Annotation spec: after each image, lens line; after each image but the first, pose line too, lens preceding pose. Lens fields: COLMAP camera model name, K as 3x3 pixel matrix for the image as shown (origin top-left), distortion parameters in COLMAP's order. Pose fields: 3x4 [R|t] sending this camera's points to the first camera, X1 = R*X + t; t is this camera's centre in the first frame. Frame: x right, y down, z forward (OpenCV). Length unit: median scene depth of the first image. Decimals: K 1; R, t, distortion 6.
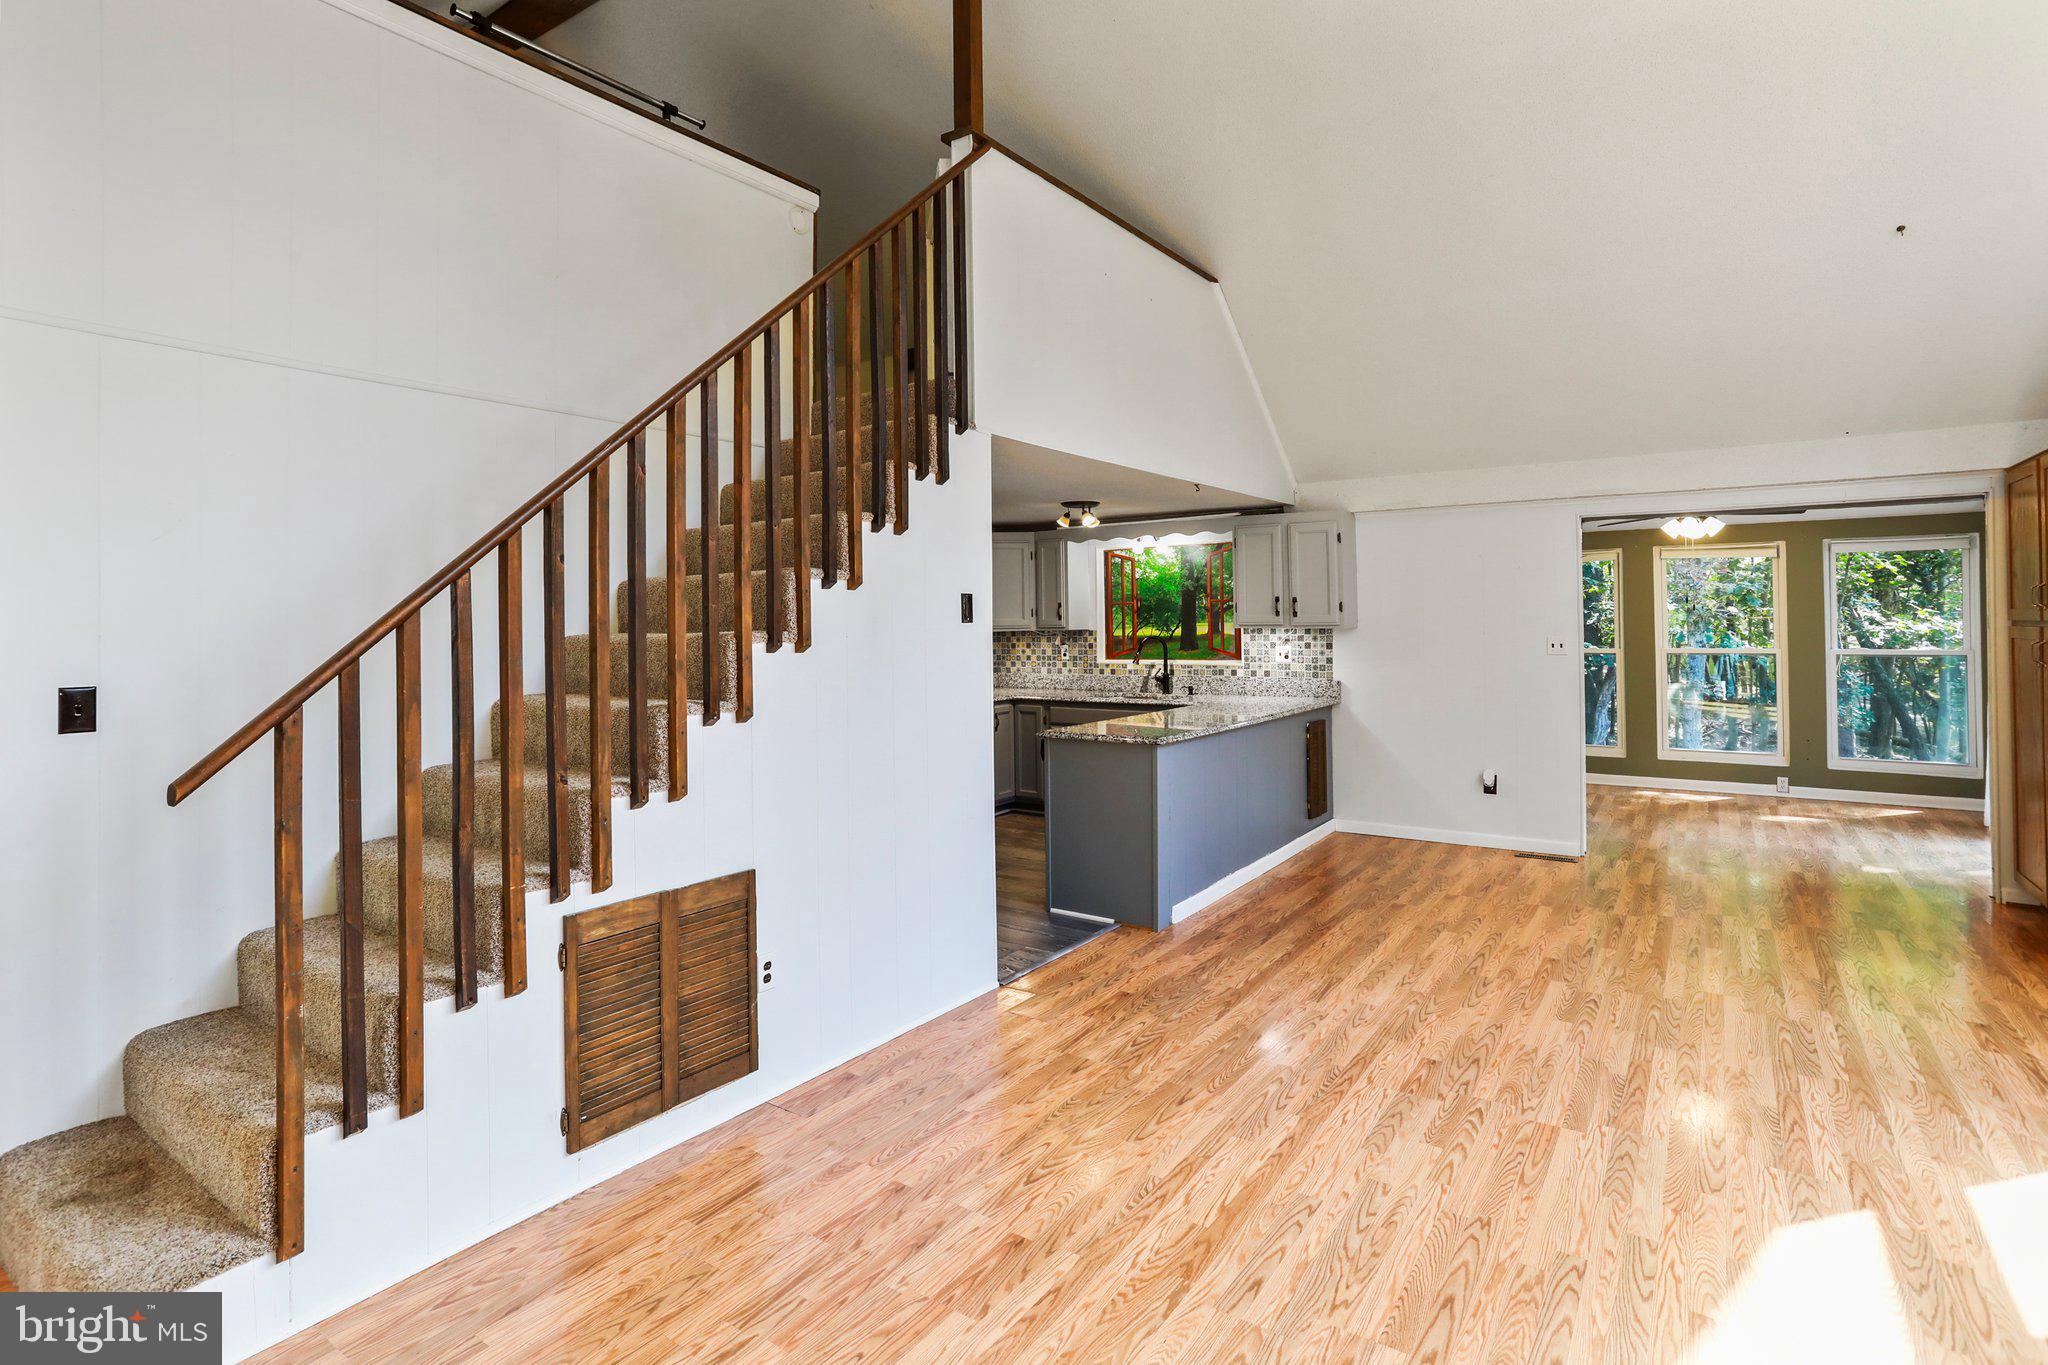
lens RADIAL K [[998.9, 0, 1022.1], [0, 998.9, 644.3], [0, 0, 1]] dist [-0.077832, 0.038448]
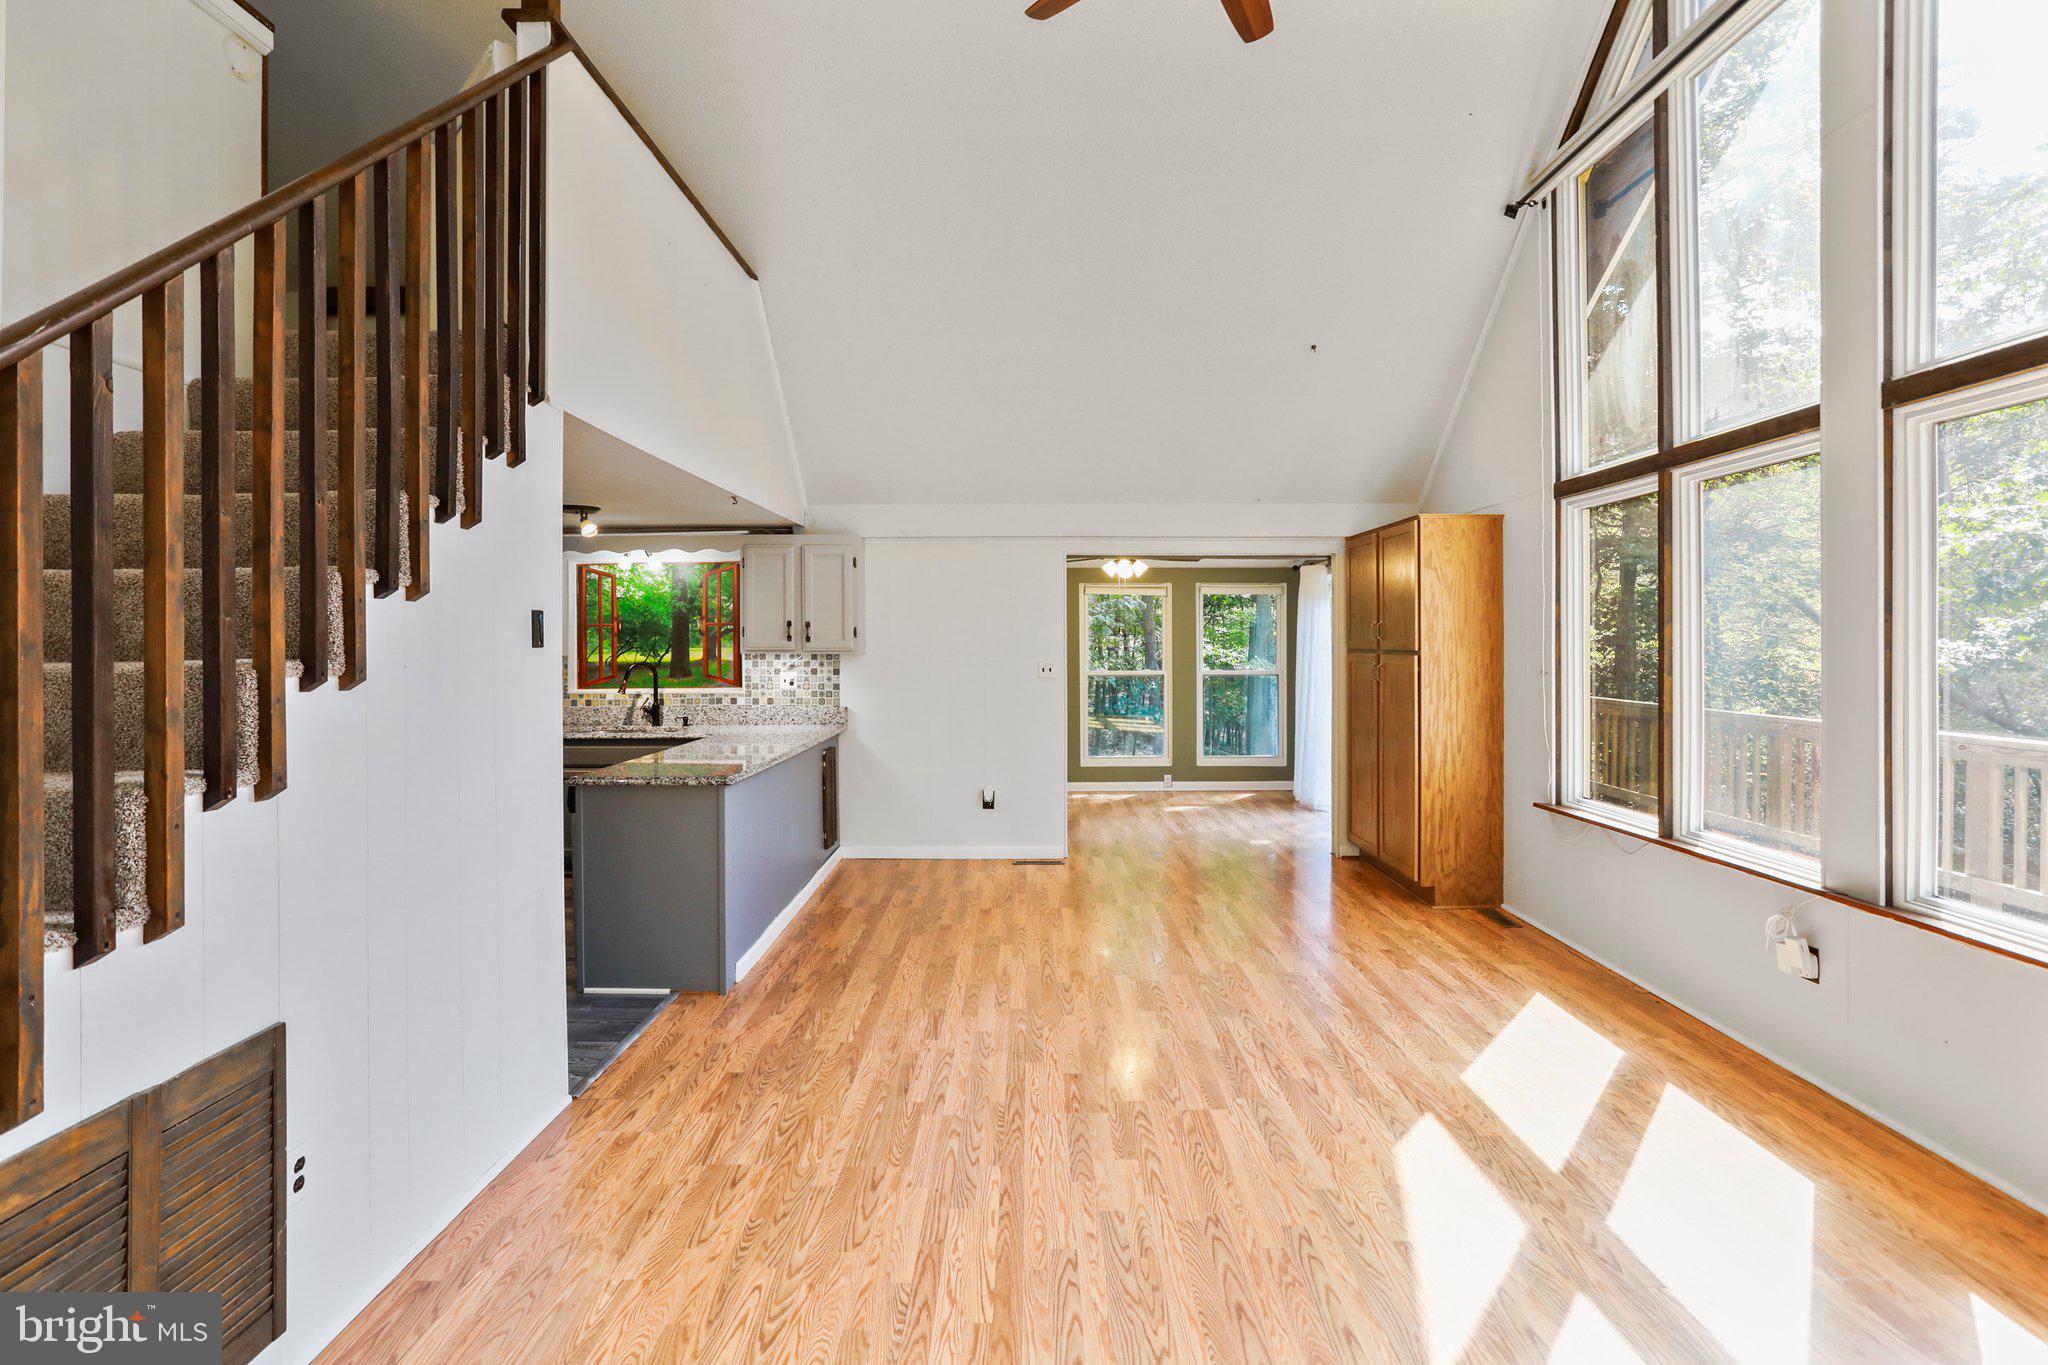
lens RADIAL K [[990.5, 0, 1024.4], [0, 990.5, 665.6], [0, 0, 1]] dist [-0.063436, 0.031620]
pose [[0.819266, -0.005153, 0.573390, -0.166666], [0.006957, 0.999975, -0.000954, -0.003477], [-0.573371, 0.004771, 0.819282, 0.140931]]
